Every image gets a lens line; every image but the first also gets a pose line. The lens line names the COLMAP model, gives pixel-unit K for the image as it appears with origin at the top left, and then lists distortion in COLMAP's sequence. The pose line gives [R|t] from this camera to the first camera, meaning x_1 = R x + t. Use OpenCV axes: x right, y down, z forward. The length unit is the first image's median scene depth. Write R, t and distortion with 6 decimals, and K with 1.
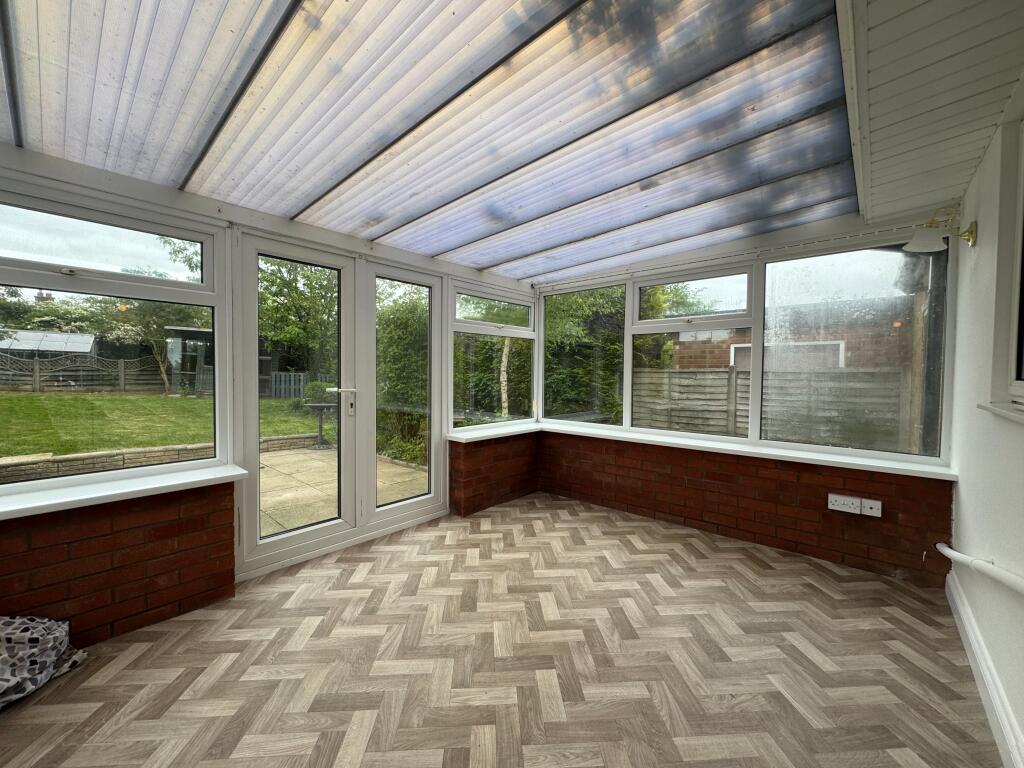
lens RADIAL K [[409.7, 0, 510.2], [0, 409.7, 382.3], [0, 0, 1]] dist [0.000007, -0.000050]
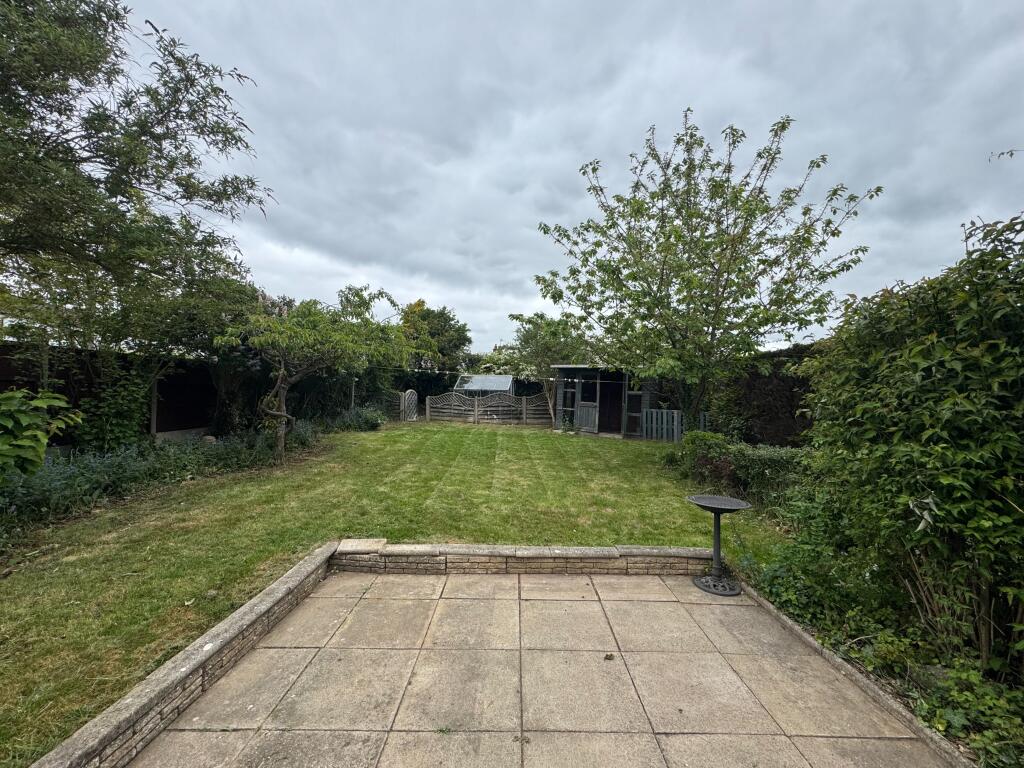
lens RADIAL K [[409.7, 0, 508.6], [0, 409.7, 385.5], [0, 0, 1]] dist [0.000007, -0.000050]
pose [[0.659306, -0.028945, -0.751317, -0.438758], [-0.010826, 0.998790, -0.047979, -0.120620], [0.751796, 0.039767, 0.658195, 0.814901]]
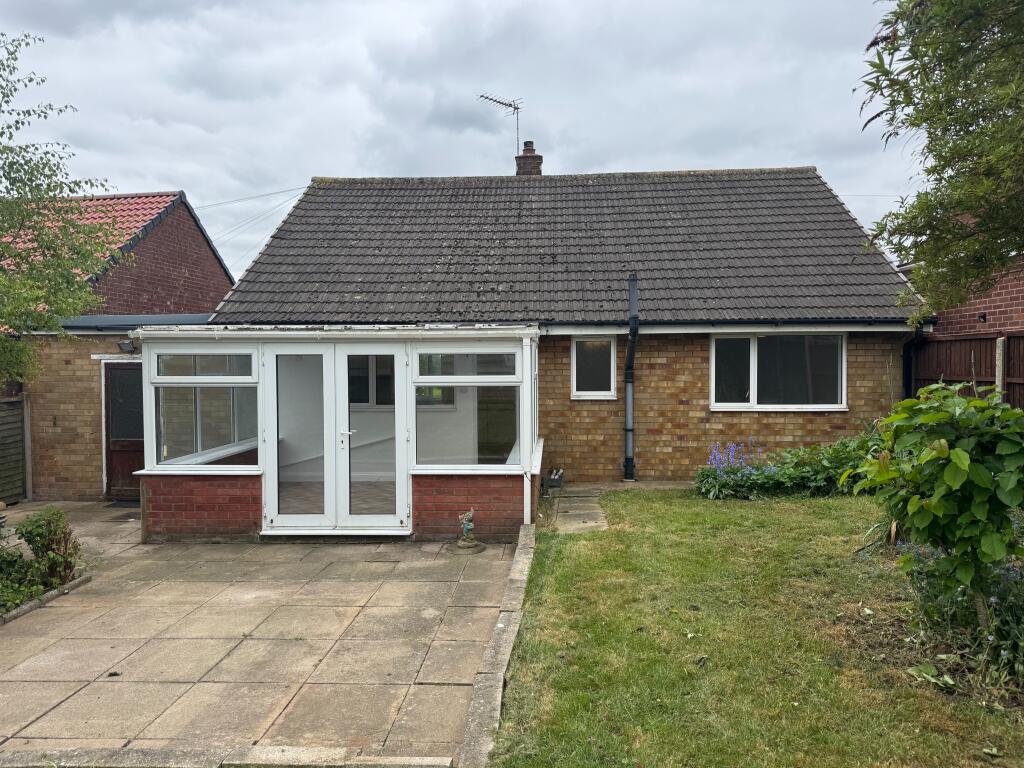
lens RADIAL K [[715.4, 0, 512.5], [0, 715.4, 382.2], [0, 0, 1]] dist [-0.002657, -0.001394]
pose [[-0.627442, -0.020596, 0.778391, -1.988863], [0.021808, 0.998793, 0.044007, -0.200746], [-0.778358, 0.044587, -0.626235, 1.536525]]
